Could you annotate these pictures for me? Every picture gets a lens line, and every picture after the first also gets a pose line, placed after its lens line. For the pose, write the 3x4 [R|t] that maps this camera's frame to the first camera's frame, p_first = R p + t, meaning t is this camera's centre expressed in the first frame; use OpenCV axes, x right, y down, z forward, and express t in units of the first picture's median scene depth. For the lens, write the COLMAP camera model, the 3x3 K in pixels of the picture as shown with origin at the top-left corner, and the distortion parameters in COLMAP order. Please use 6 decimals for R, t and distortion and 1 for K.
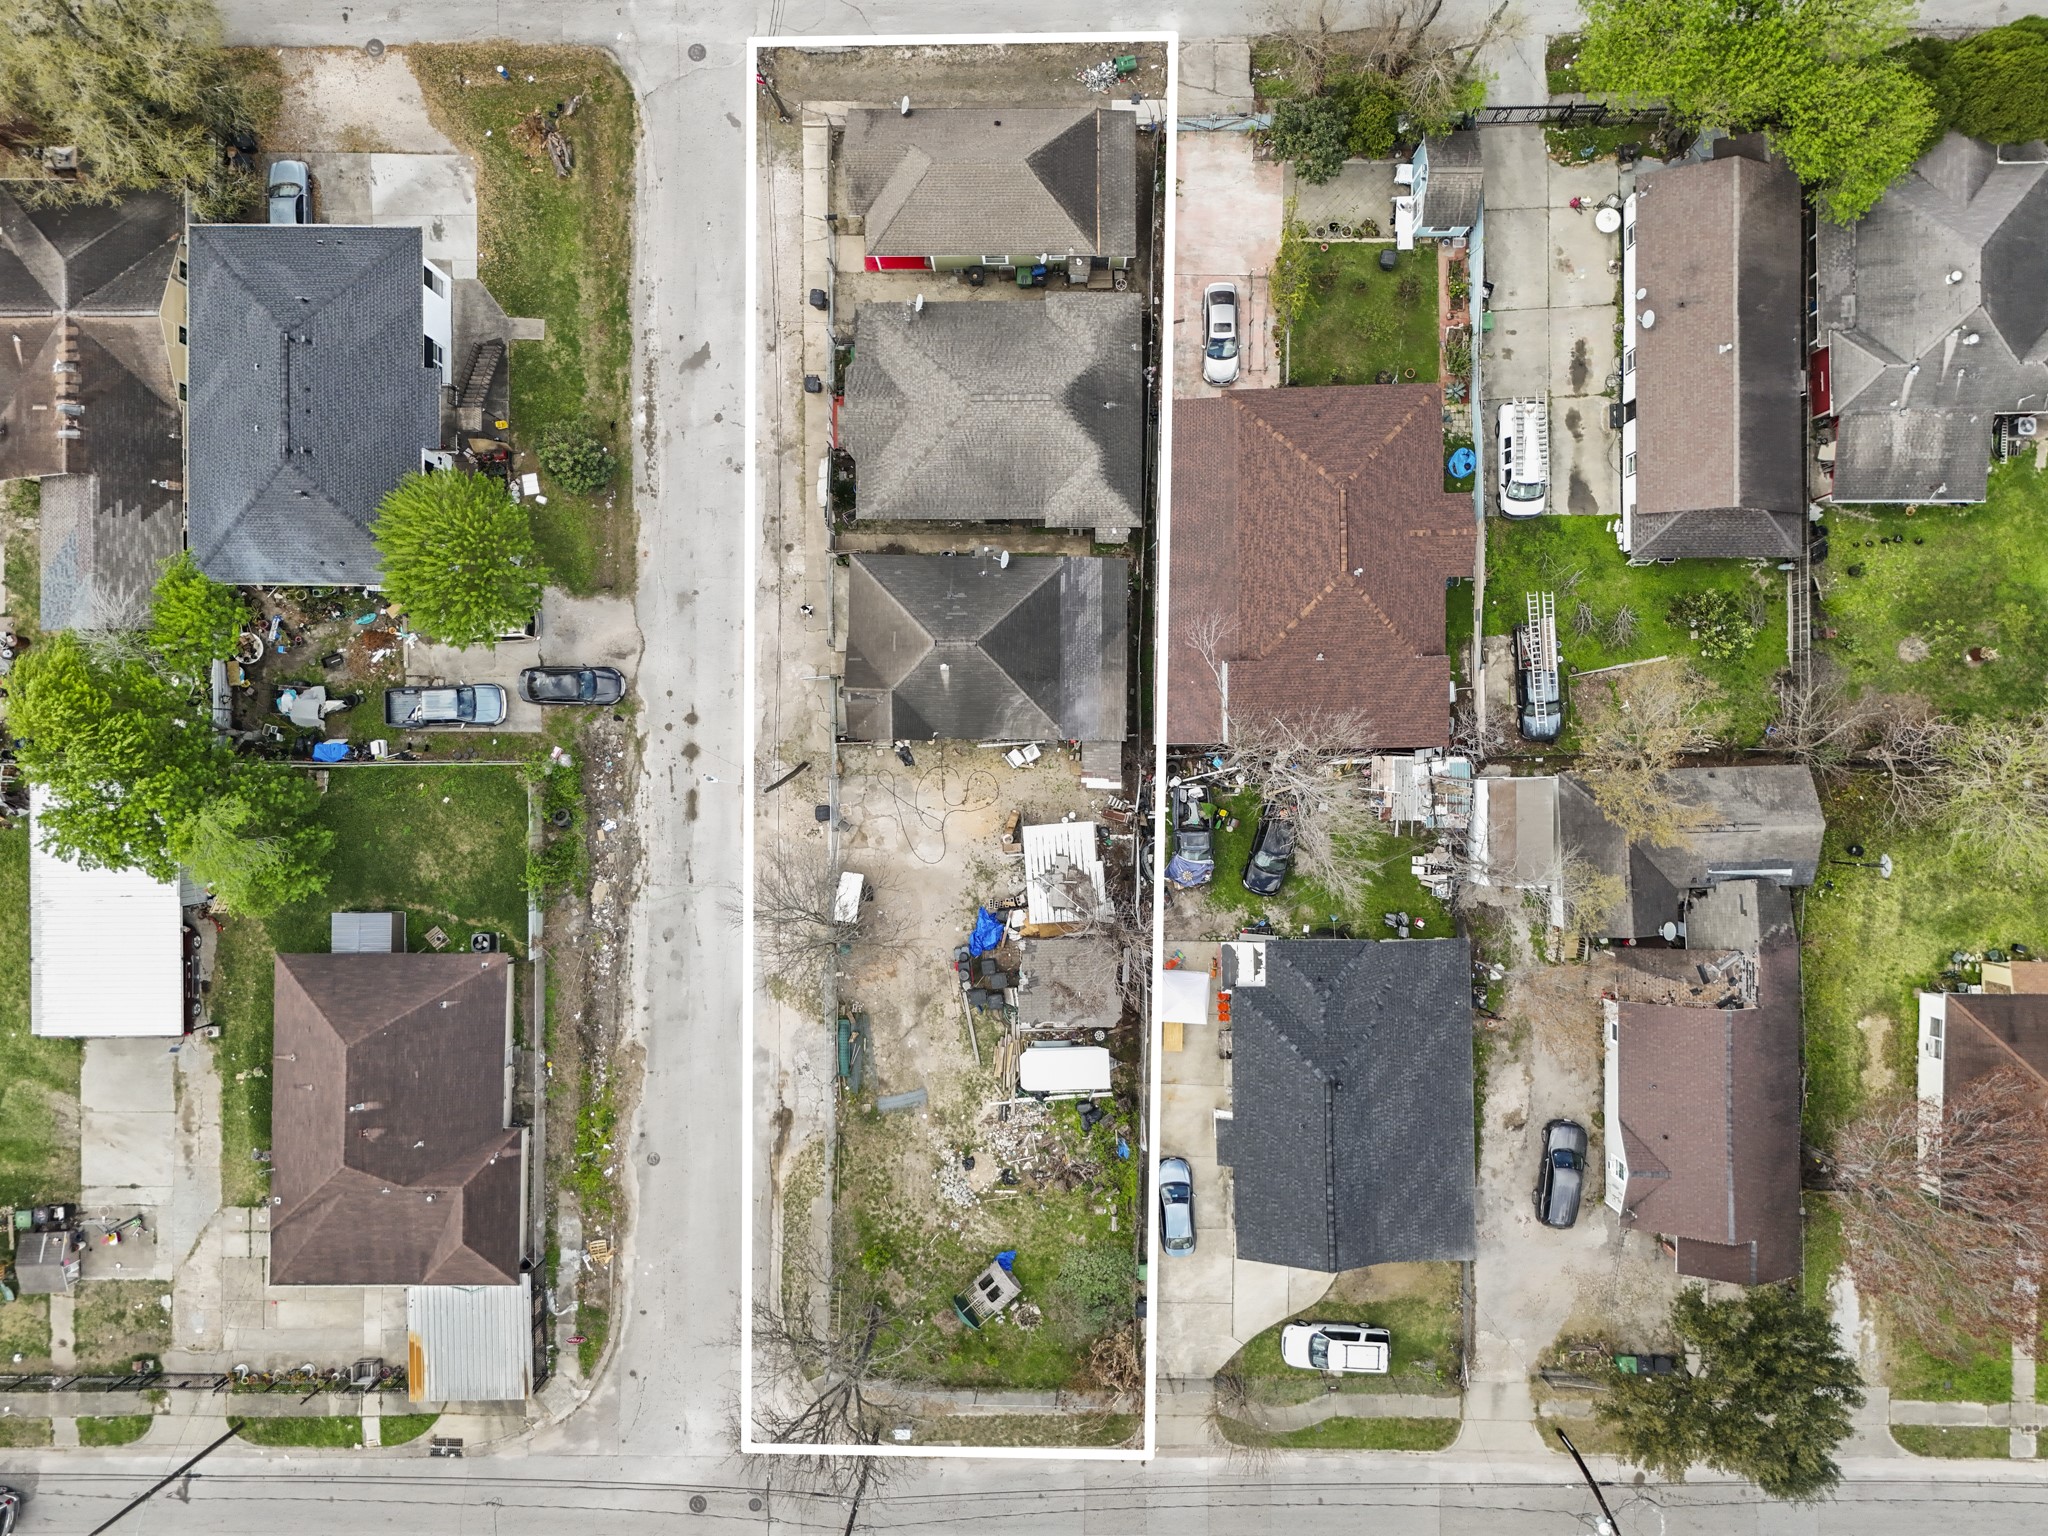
lens RADIAL K [[1520.1, 0, 1026.3], [0, 1520.1, 764.3], [0, 0, 1]] dist [0.079969, -0.084061]
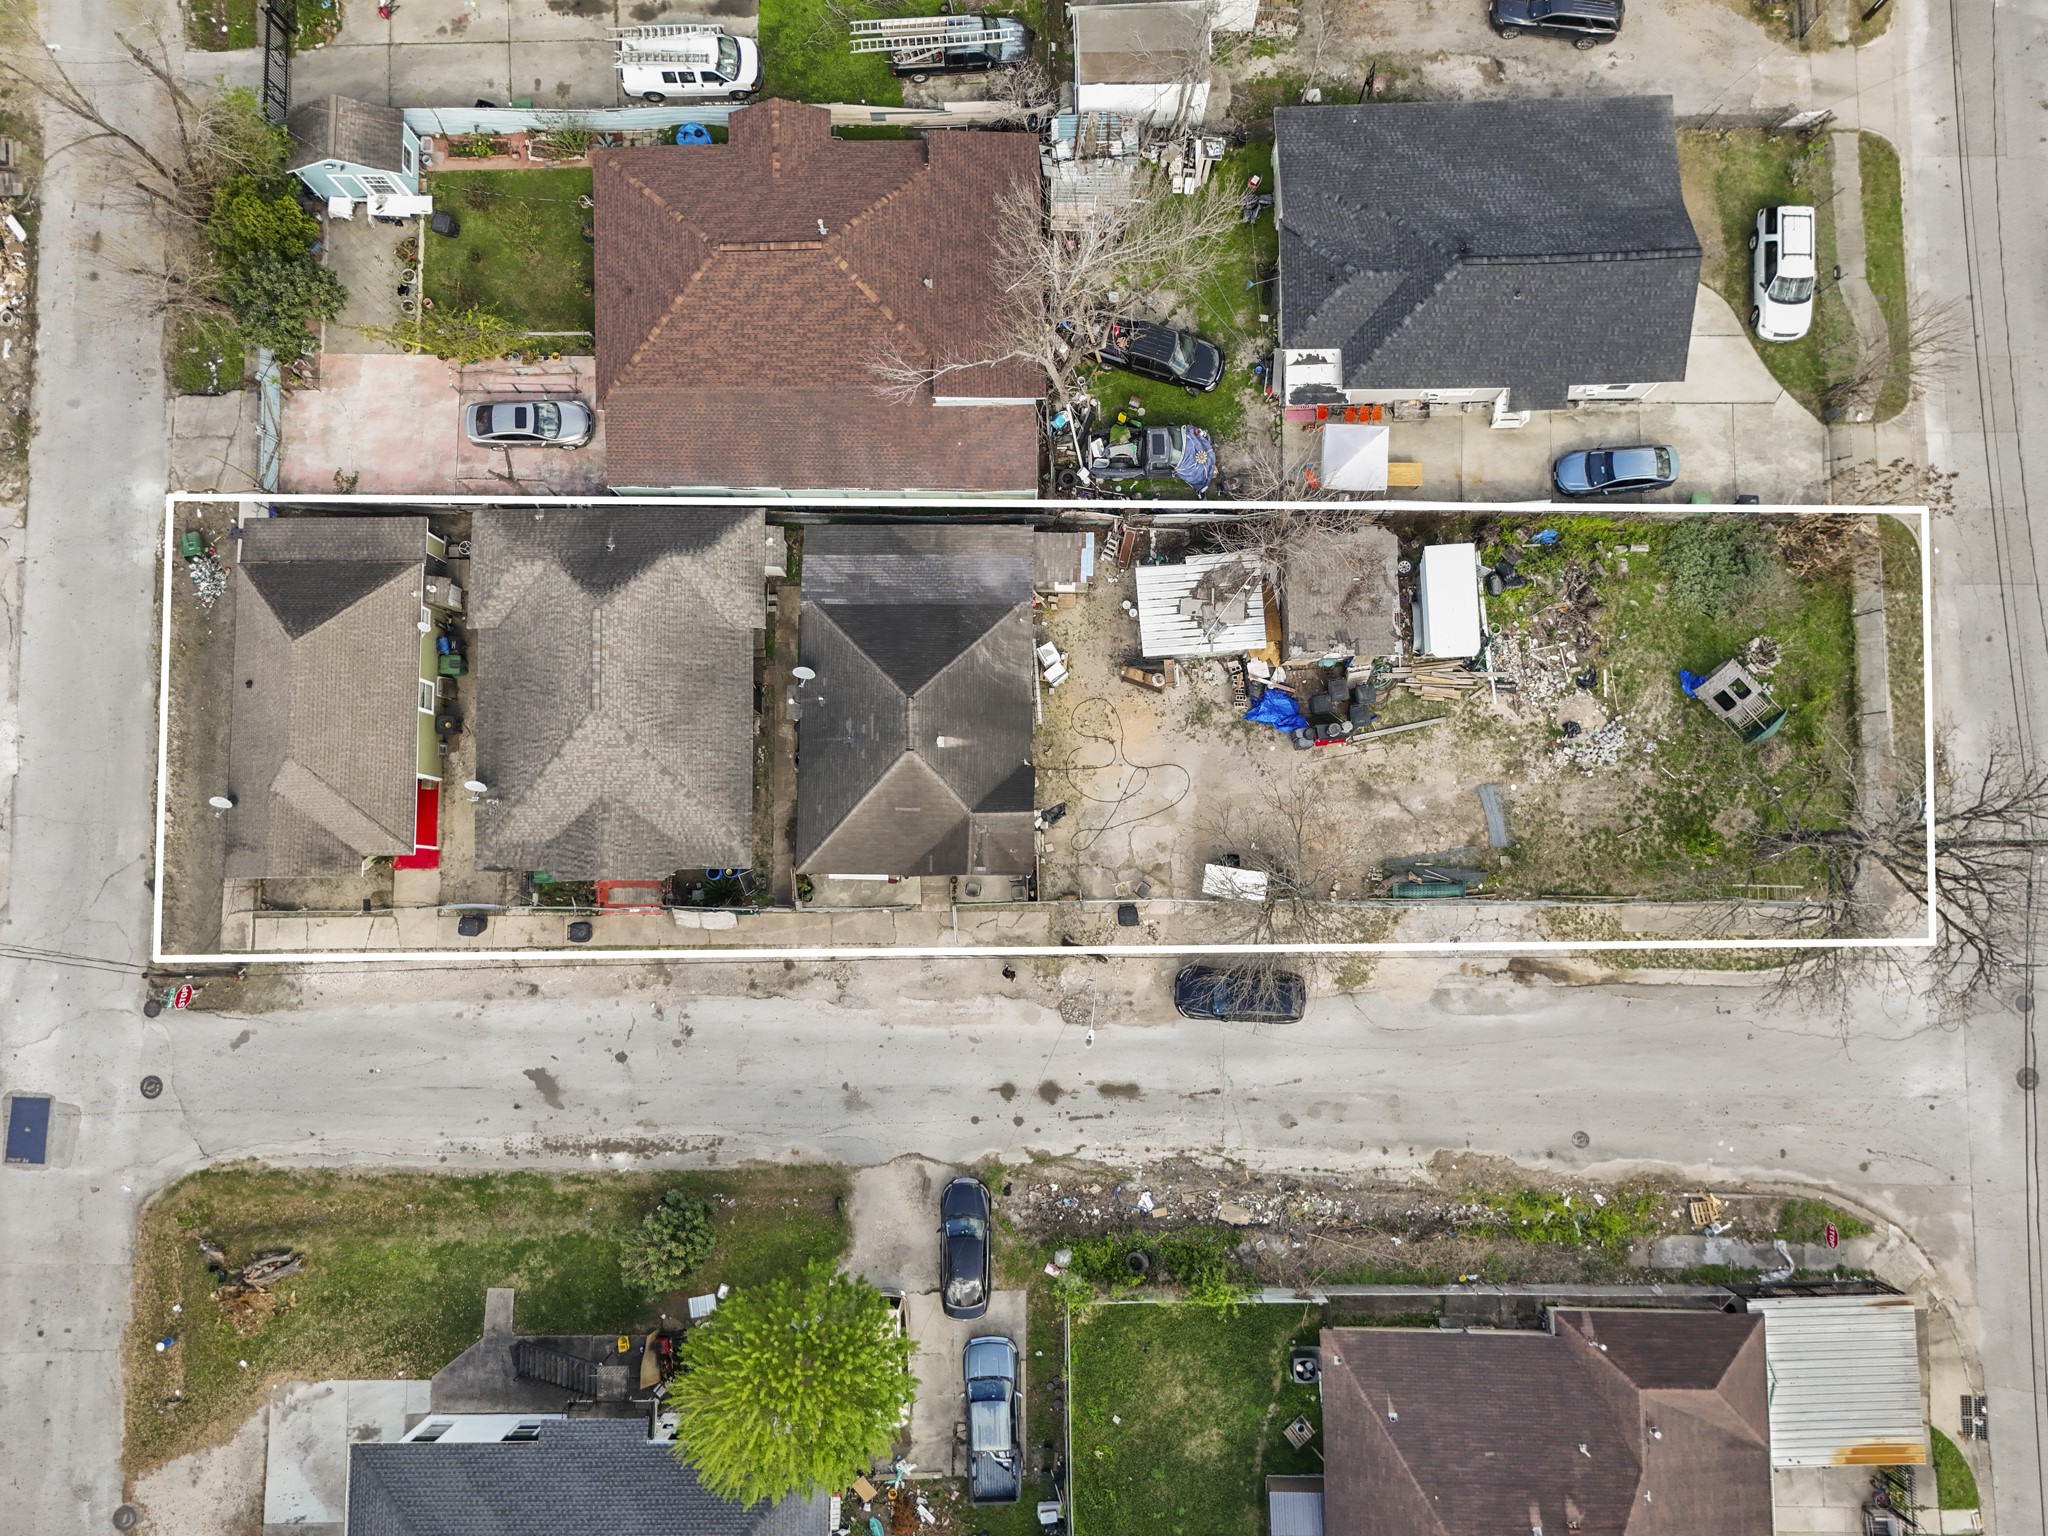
lens RADIAL K [[1520.1, 0, 1026.3], [0, 1520.1, 764.3], [0, 0, 1]] dist [0.079969, -0.084061]
pose [[-0.005194, -0.994487, 0.104733, -0.136922], [0.999932, -0.006257, -0.009821, -0.011914], [0.010422, 0.104675, 0.994452, 0.213543]]
